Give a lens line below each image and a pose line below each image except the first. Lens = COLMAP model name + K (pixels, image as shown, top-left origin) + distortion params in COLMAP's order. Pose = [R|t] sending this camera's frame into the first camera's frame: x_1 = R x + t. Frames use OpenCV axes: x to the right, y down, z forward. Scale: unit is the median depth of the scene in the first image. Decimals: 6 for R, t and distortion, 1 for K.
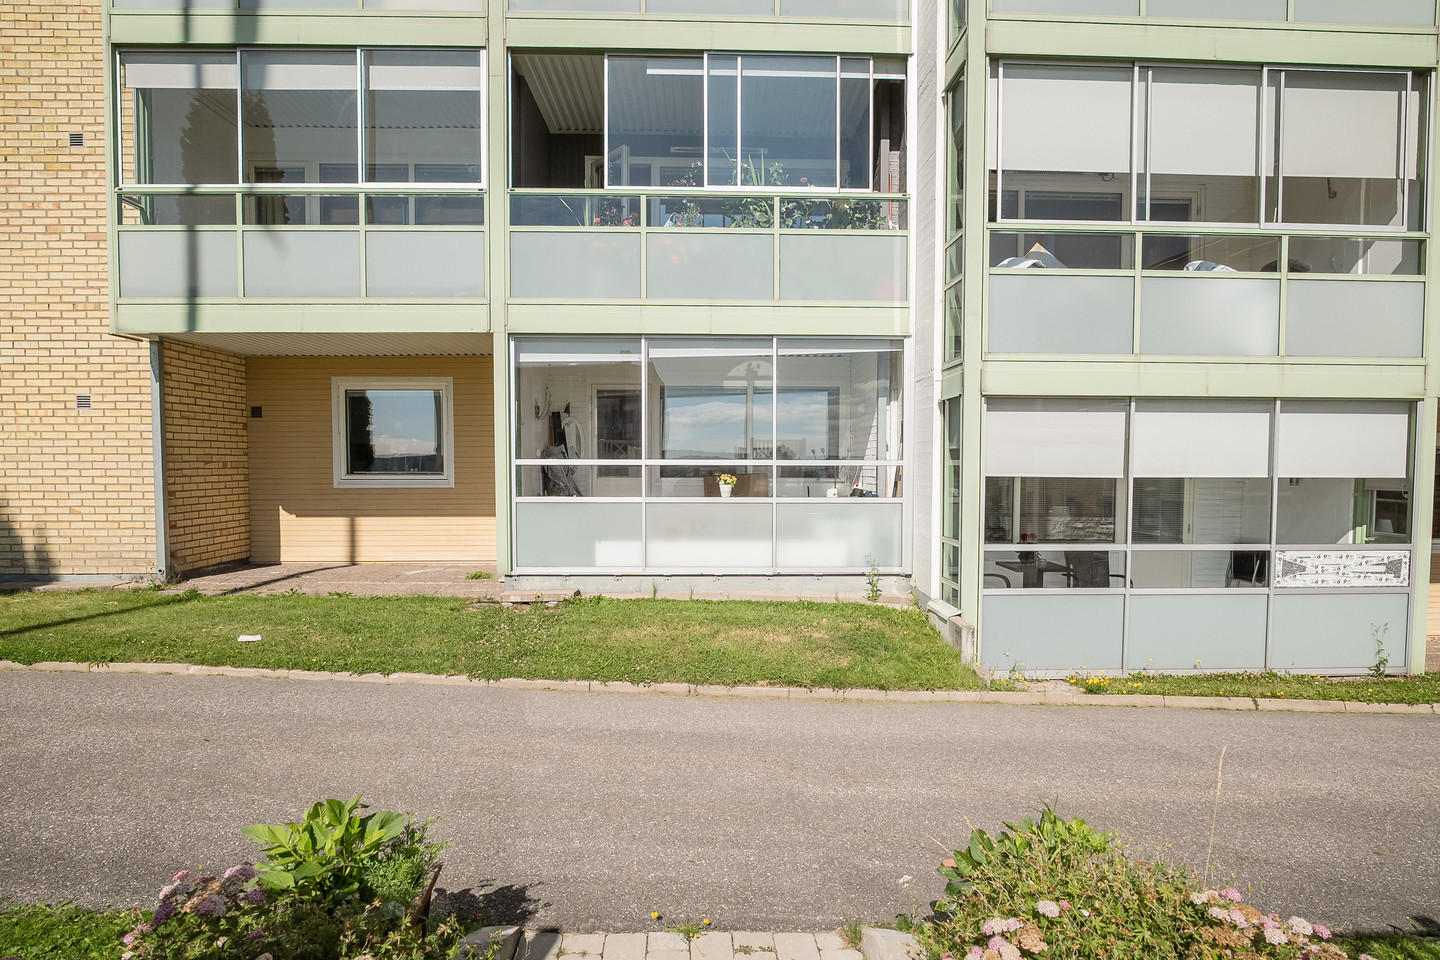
lens RADIAL K [[793.8, 0, 718.7], [0, 793.8, 489.8], [0, 0, 1]] dist [-0.019155, -0.001282]
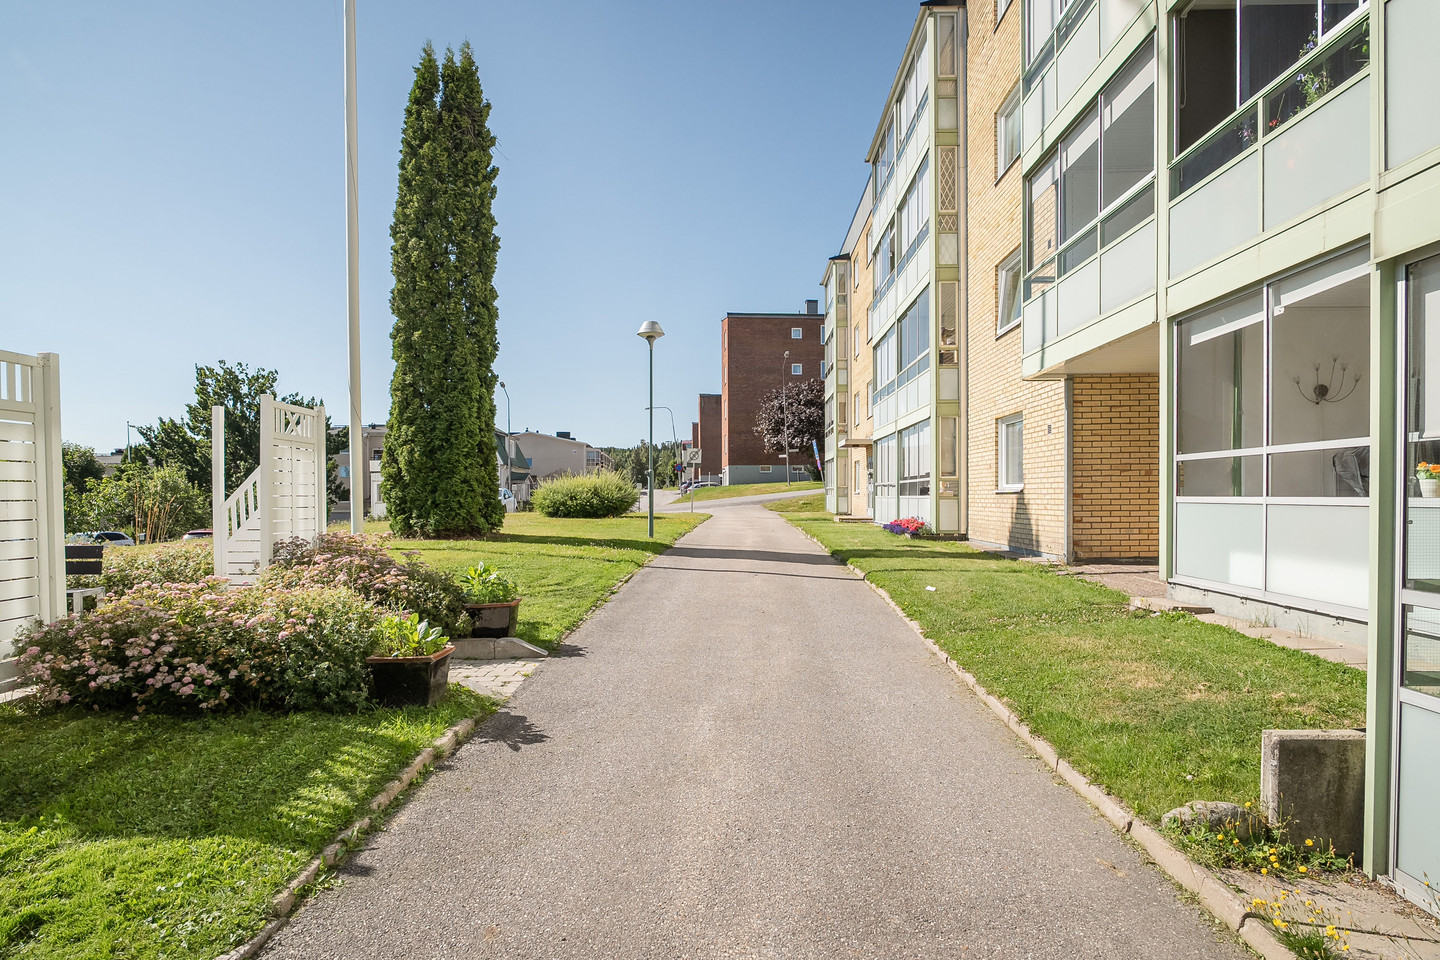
lens RADIAL K [[793.8, 0, 717.6], [0, 793.8, 484.4], [0, 0, 1]] dist [-0.019155, -0.001282]
pose [[-0.057455, -0.015991, -0.998220, 0.670628], [-0.024790, 0.999586, -0.014586, 0.021984], [0.998040, 0.023908, -0.057827, 0.528997]]
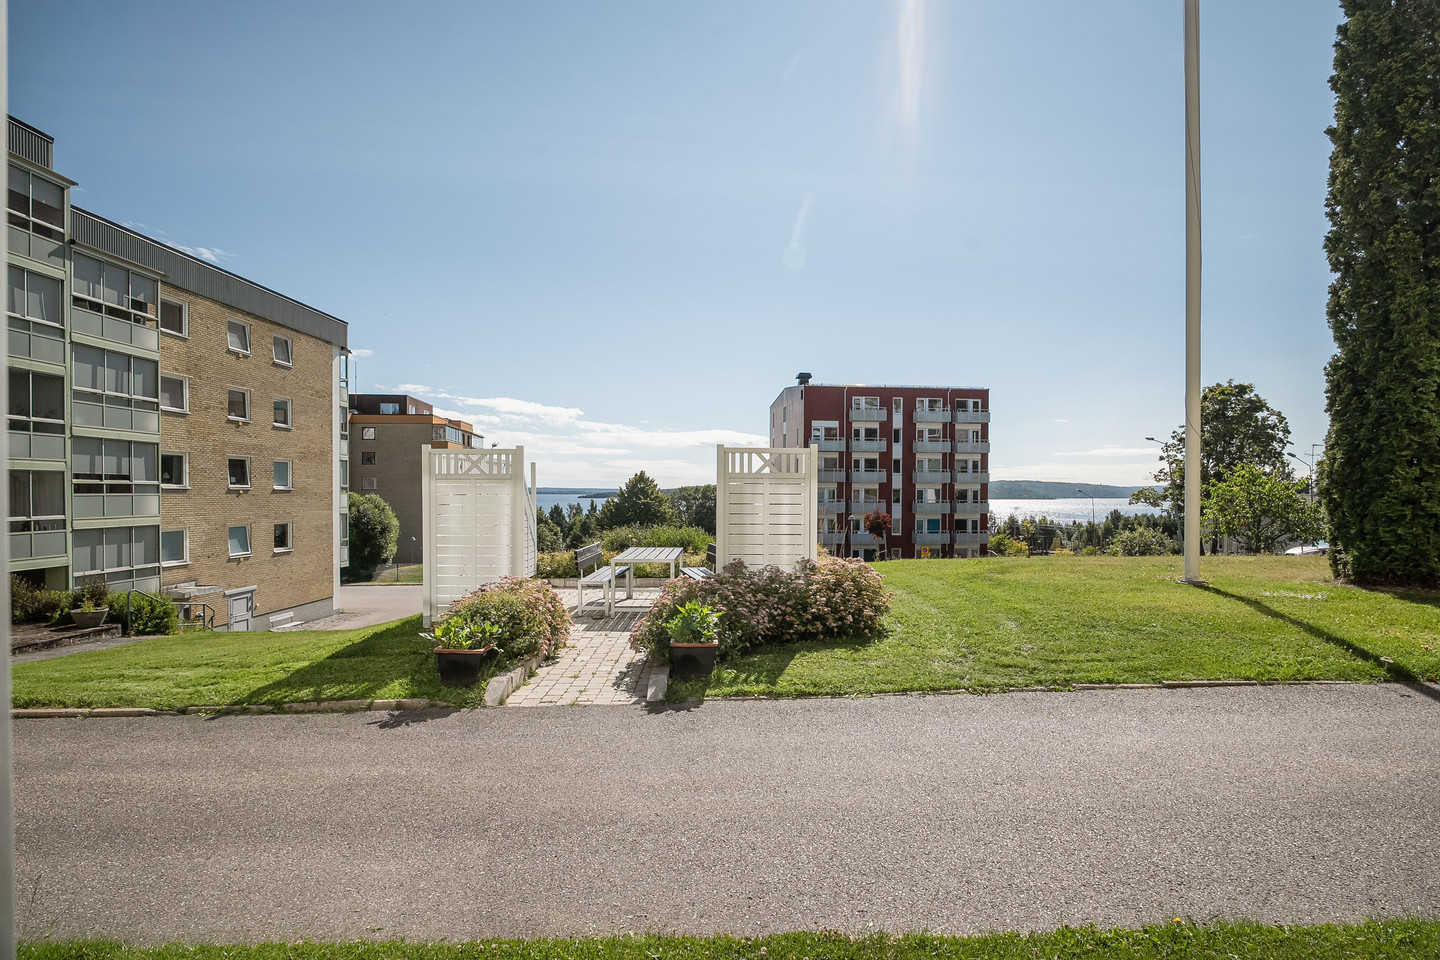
lens RADIAL K [[793.8, 0, 721.0], [0, 793.8, 478.2], [0, 0, 1]] dist [-0.019155, -0.001282]
pose [[-0.999549, -0.007137, 0.029162, -0.184157], [-0.006746, 0.999887, 0.013460, -0.046251], [-0.029254, 0.013257, -0.999484, 1.083794]]
